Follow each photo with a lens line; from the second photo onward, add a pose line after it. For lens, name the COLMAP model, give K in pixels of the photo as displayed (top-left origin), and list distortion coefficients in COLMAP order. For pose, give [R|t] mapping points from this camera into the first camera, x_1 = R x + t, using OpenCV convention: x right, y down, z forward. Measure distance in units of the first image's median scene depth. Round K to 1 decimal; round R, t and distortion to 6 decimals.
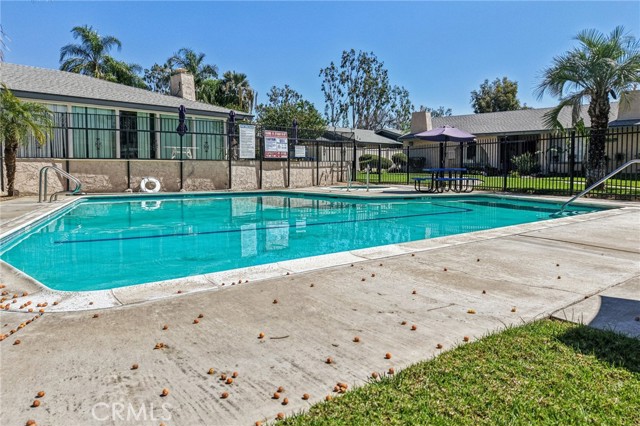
lens RADIAL K [[436.1, 0, 318.0], [0, 436.1, 210.7], [0, 0, 1]] dist [0.022644, -0.019118]
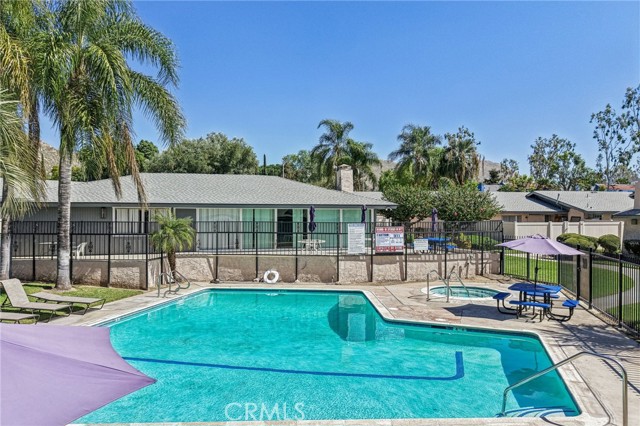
lens RADIAL K [[436.1, 0, 318.1], [0, 436.1, 209.9], [0, 0, 1]] dist [0.022644, -0.019118]
pose [[0.809062, -0.010755, -0.587624, 0.311647], [-0.057532, 0.993581, -0.097397, -0.092944], [0.584900, 0.112607, 0.803251, 0.055247]]
